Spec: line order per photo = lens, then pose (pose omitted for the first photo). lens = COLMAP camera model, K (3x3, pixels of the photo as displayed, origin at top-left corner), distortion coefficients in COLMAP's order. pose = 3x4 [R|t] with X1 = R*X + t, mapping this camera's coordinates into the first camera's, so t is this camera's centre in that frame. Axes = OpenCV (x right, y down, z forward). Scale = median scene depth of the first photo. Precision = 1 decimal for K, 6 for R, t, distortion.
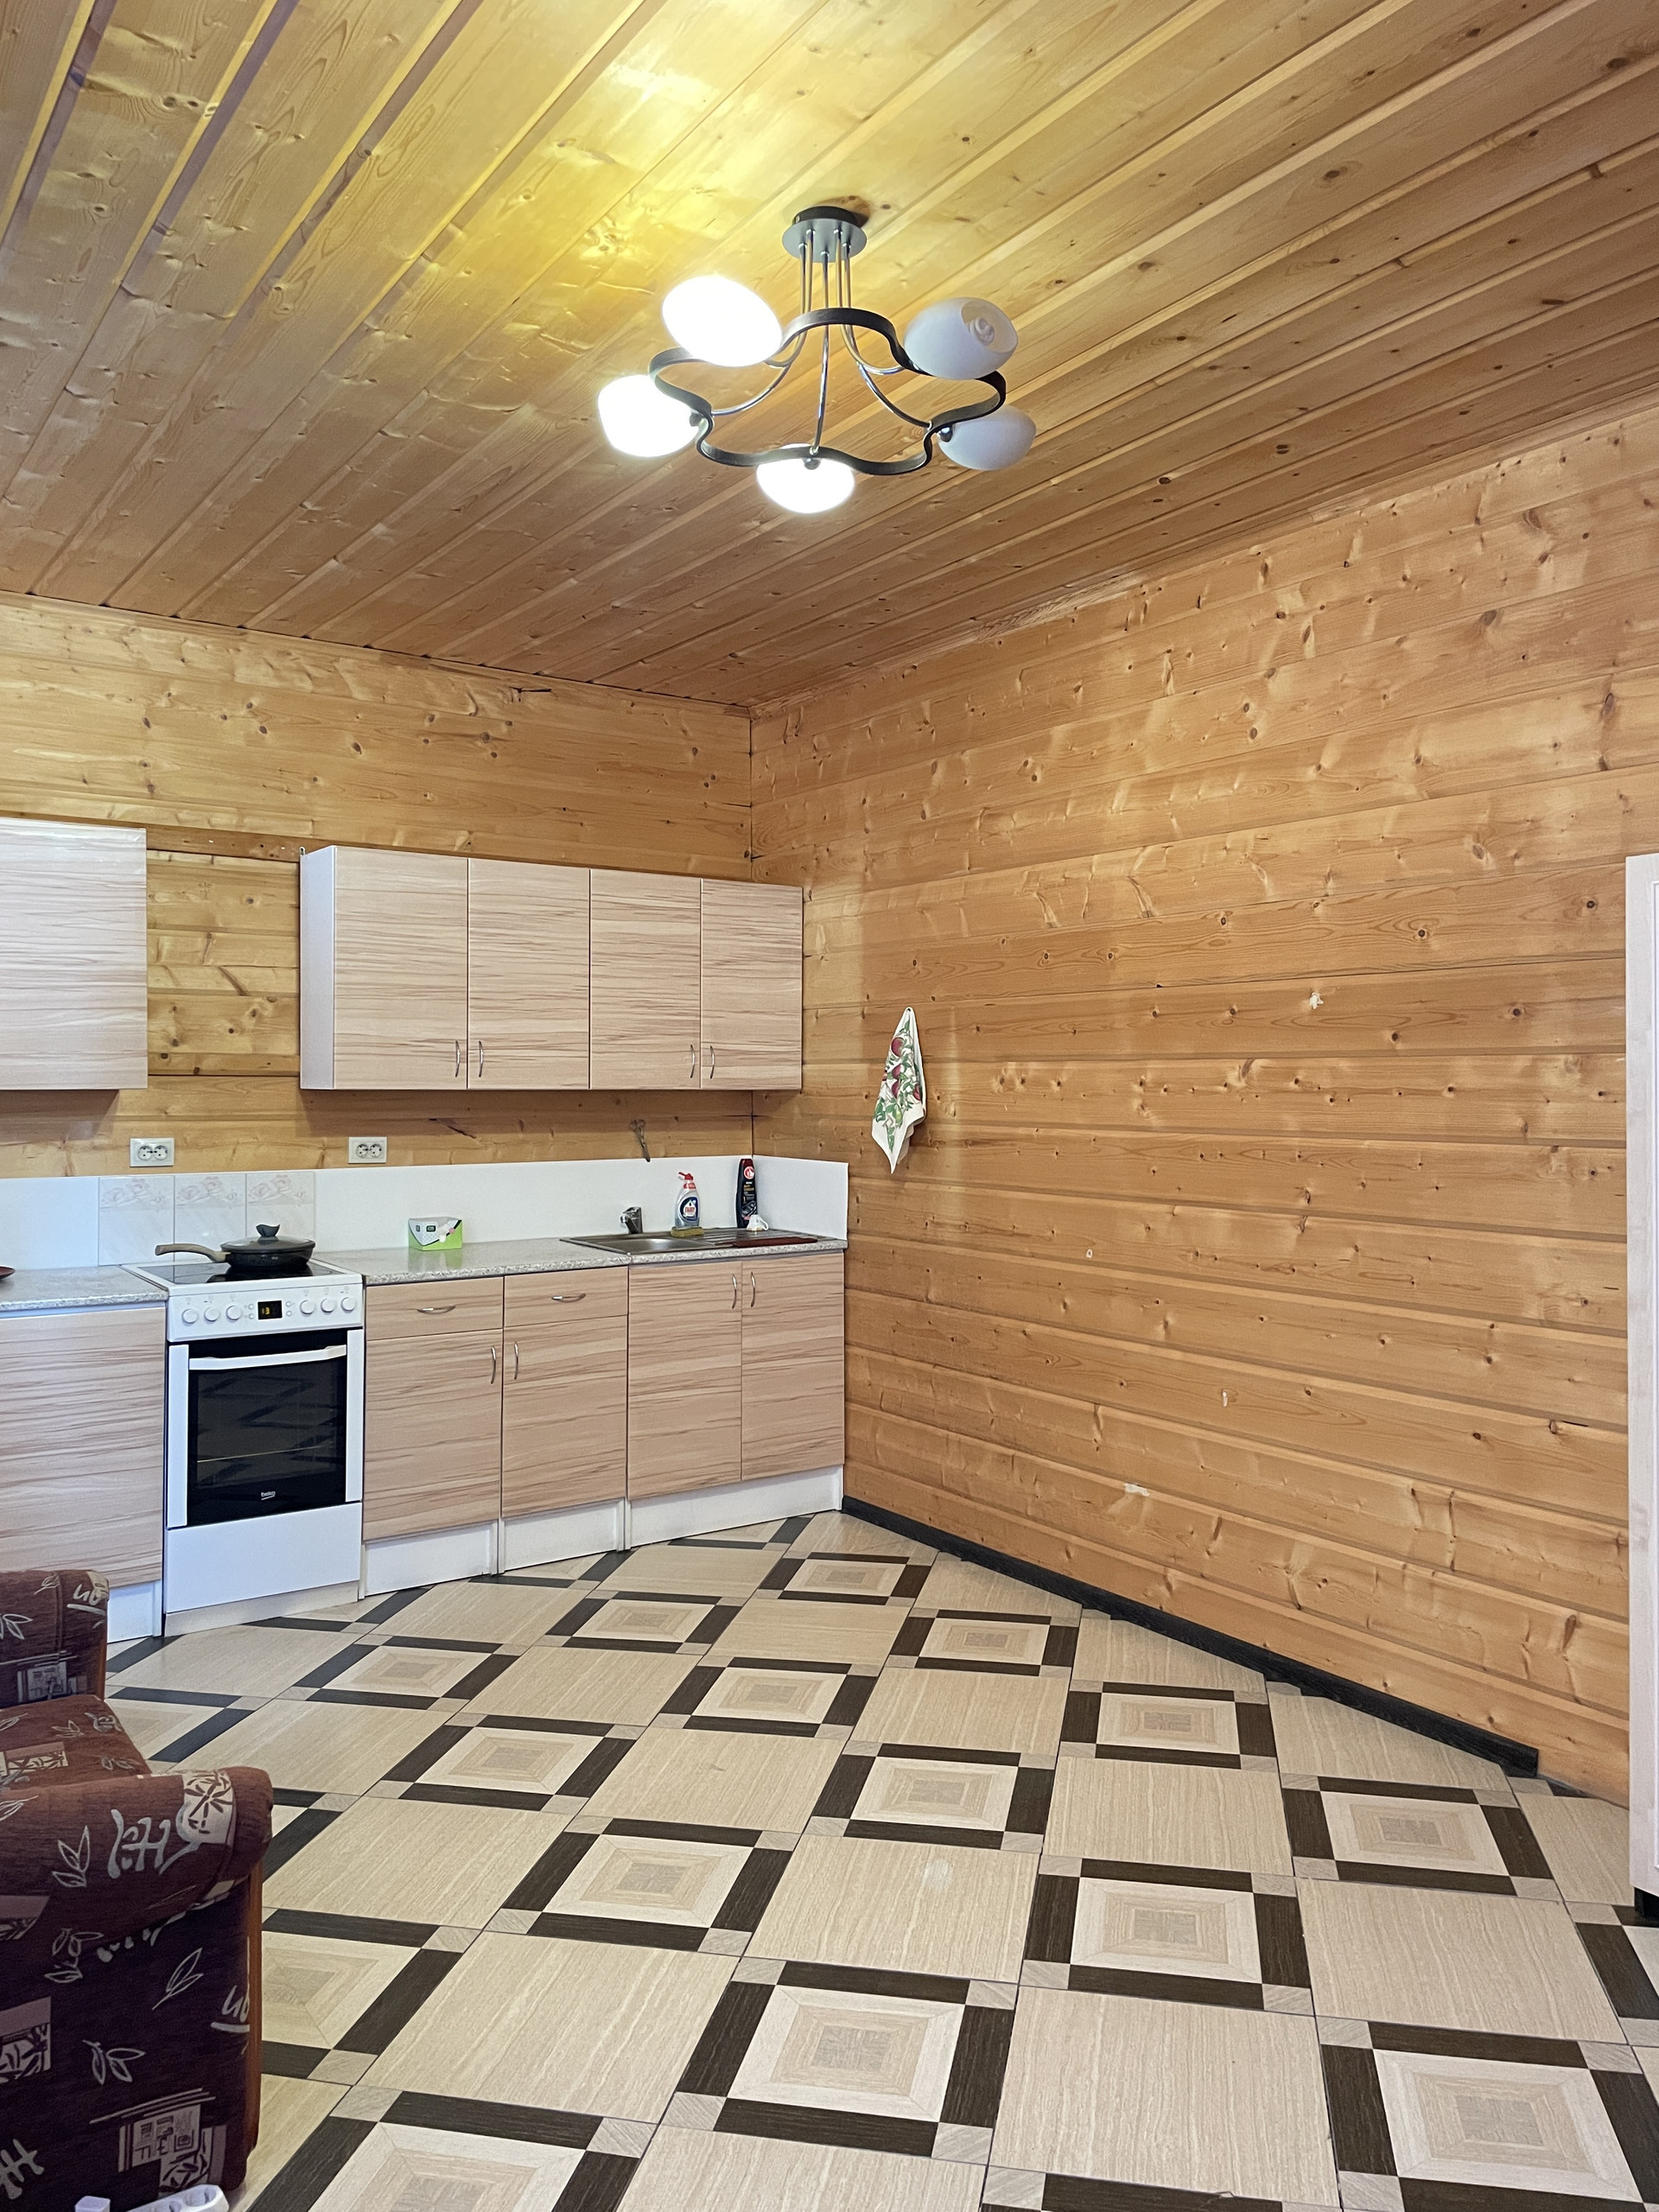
lens RADIAL K [[1677.5, 0, 835.3], [0, 1677.5, 1091.4], [0, 0, 1]] dist [0.076777, -0.090732]
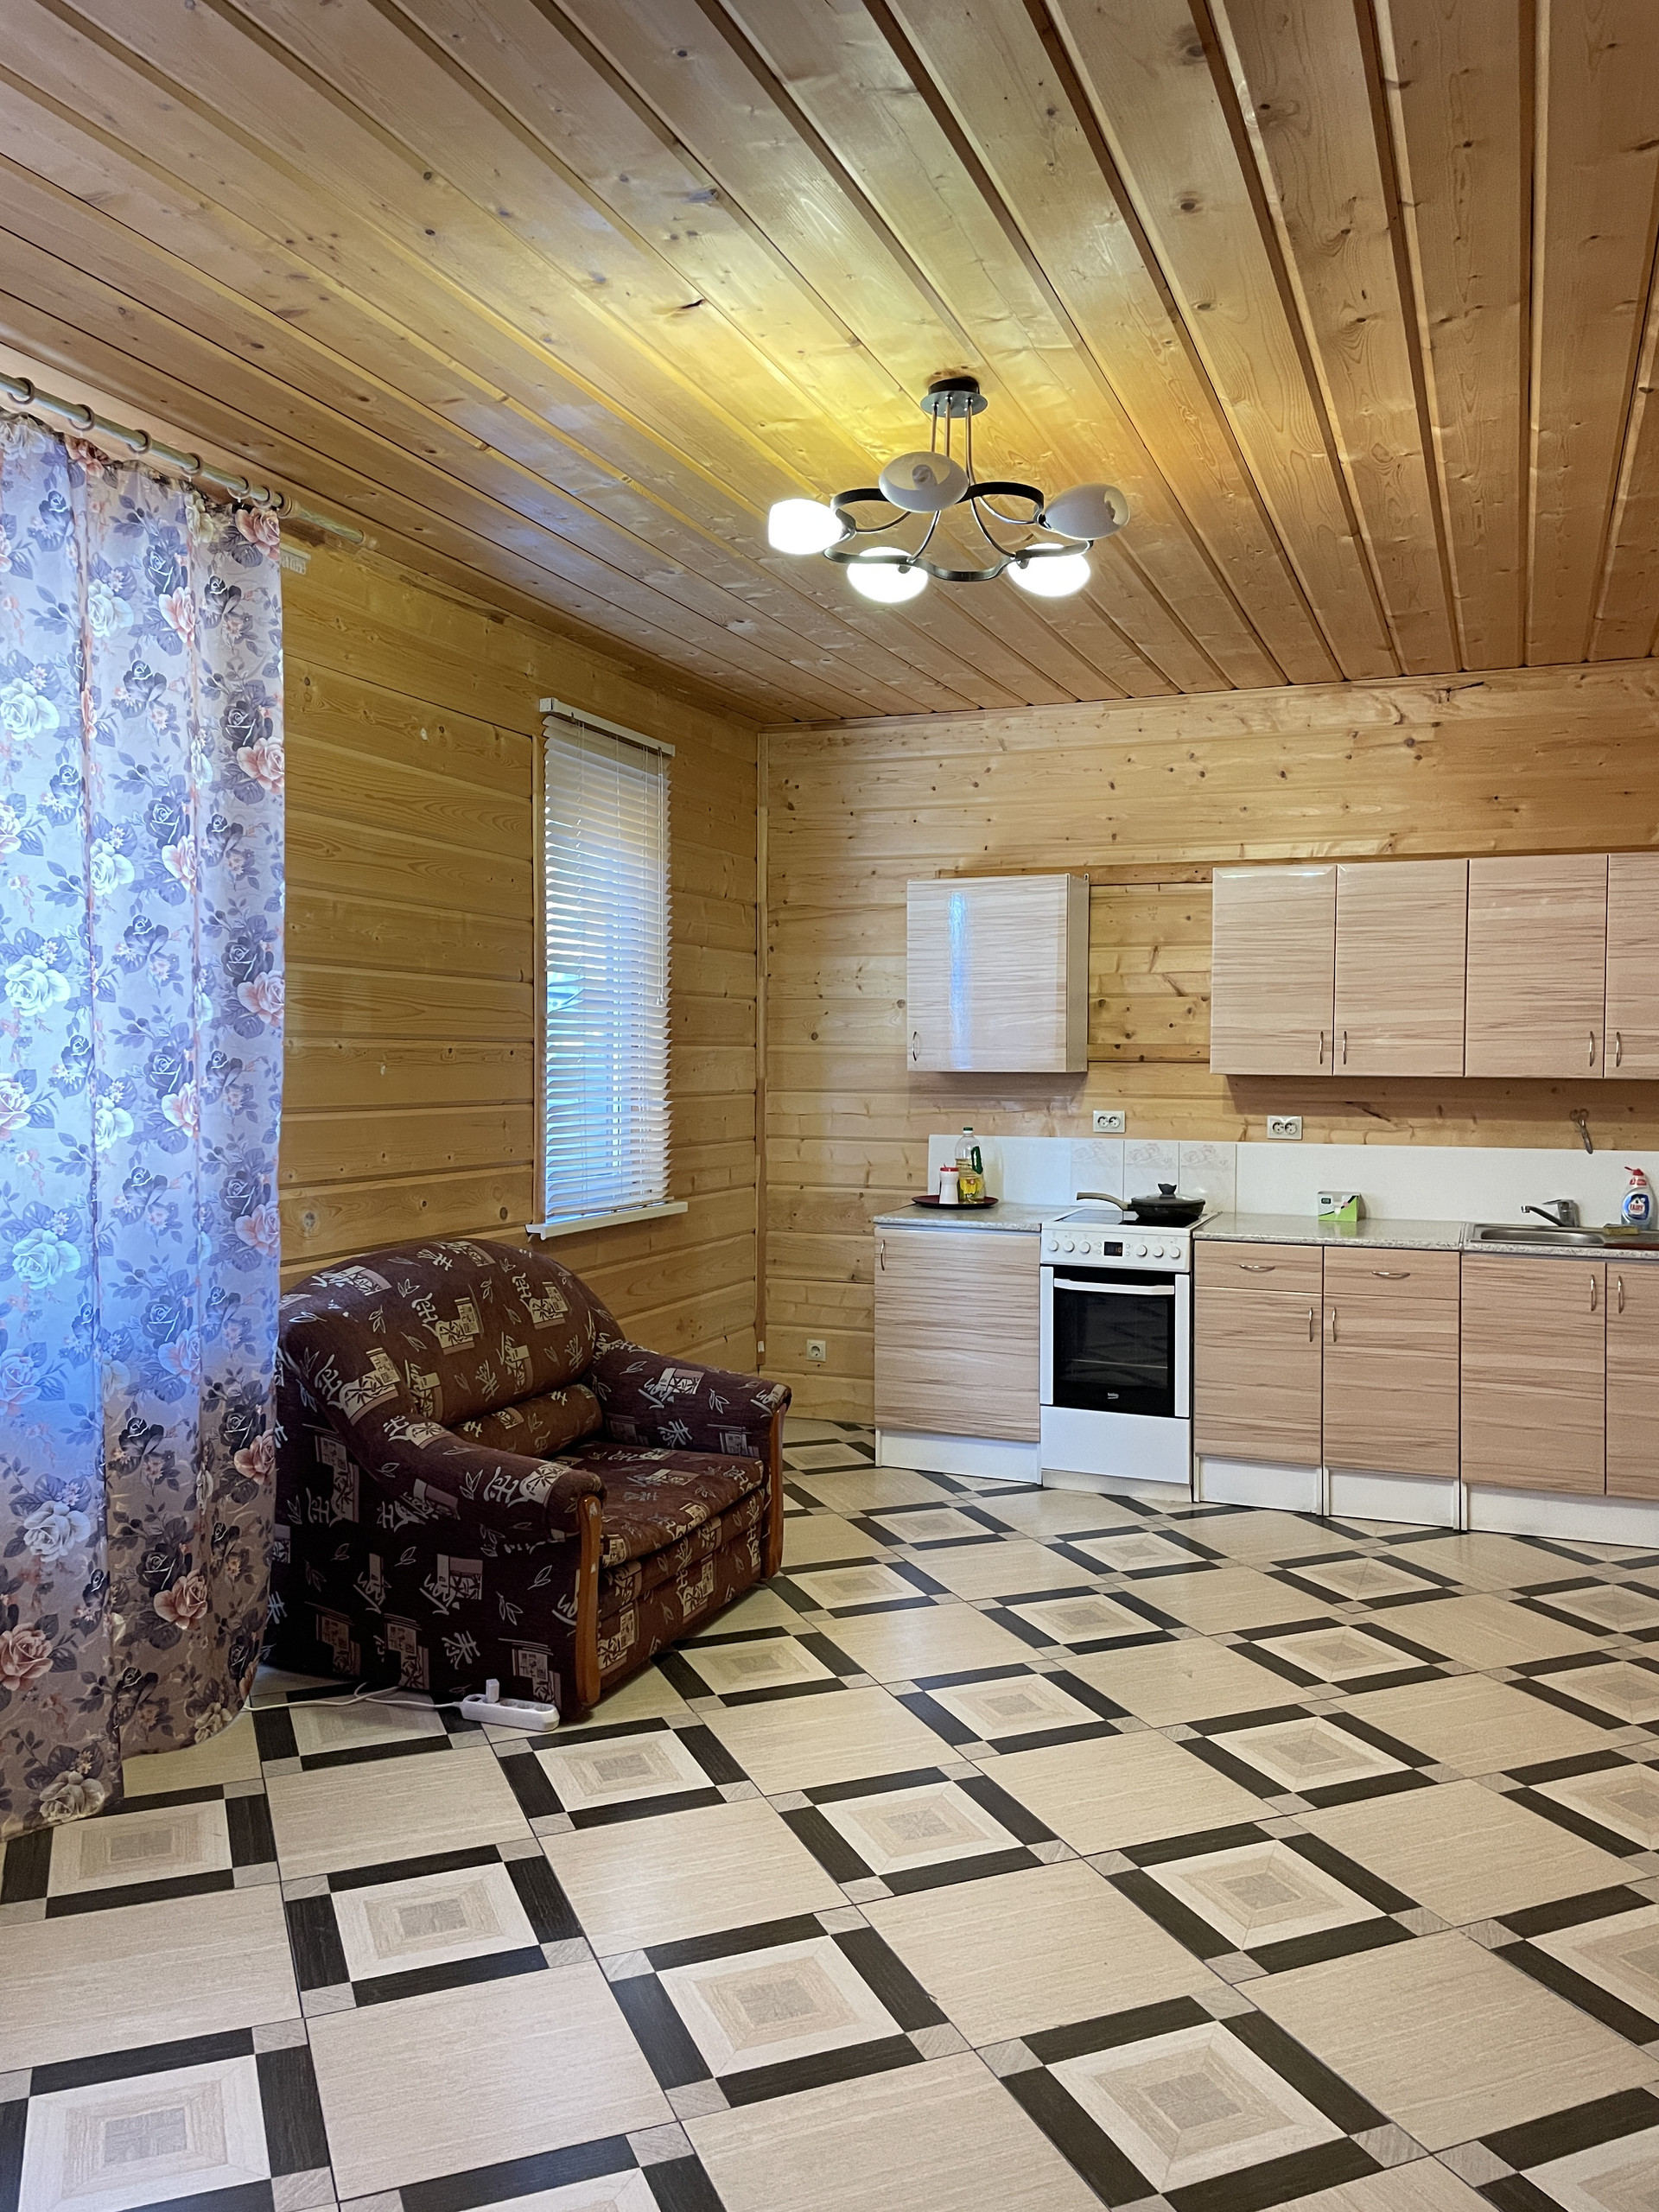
lens RADIAL K [[1677.5, 0, 842.2], [0, 1677.5, 1095.1], [0, 0, 1]] dist [0.076777, -0.090732]
pose [[0.555904, 0.022513, -0.830942, 0.539297], [-0.011237, 0.999745, 0.019569, -0.006511], [0.831171, -0.001541, 0.556015, 0.127911]]
